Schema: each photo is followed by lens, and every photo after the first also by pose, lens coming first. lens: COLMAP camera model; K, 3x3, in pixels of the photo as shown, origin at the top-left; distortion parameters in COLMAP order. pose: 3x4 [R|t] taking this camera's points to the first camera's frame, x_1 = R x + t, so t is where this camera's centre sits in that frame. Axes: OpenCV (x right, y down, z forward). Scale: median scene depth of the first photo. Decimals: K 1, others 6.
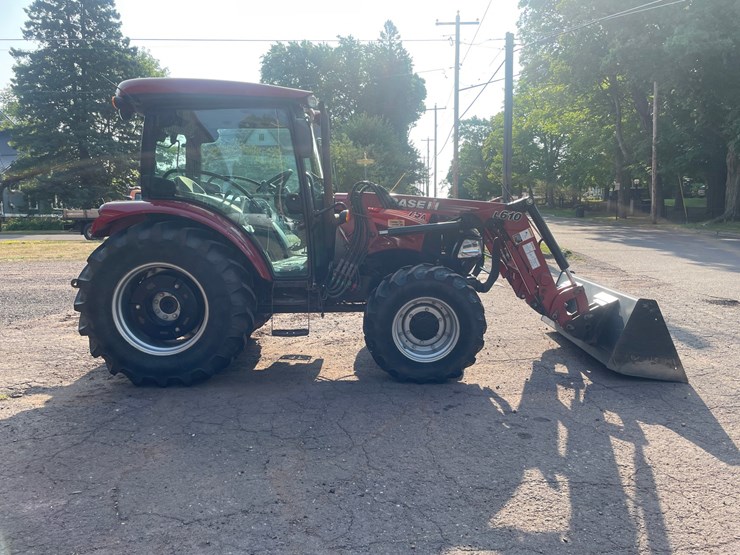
lens RADIAL K [[560.2, 0, 370.0], [0, 560.2, 277.5], [0, 0, 1]] dist [0.085182, -0.108113]
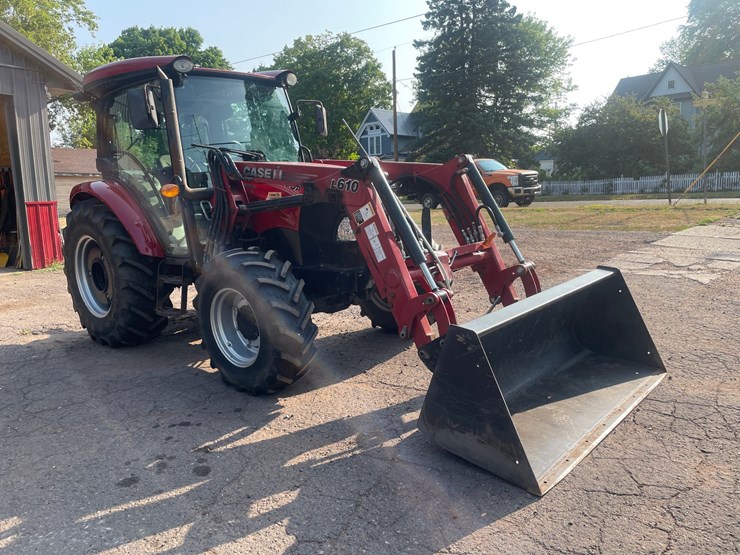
lens RADIAL K [[560.2, 0, 370.0], [0, 560.2, 277.5], [0, 0, 1]] dist [0.085182, -0.108113]
pose [[0.743924, 0.081485, -0.663277, 0.729597], [-0.041885, 0.996272, 0.075417, -0.047023], [0.666950, -0.028323, 0.744564, 0.480194]]
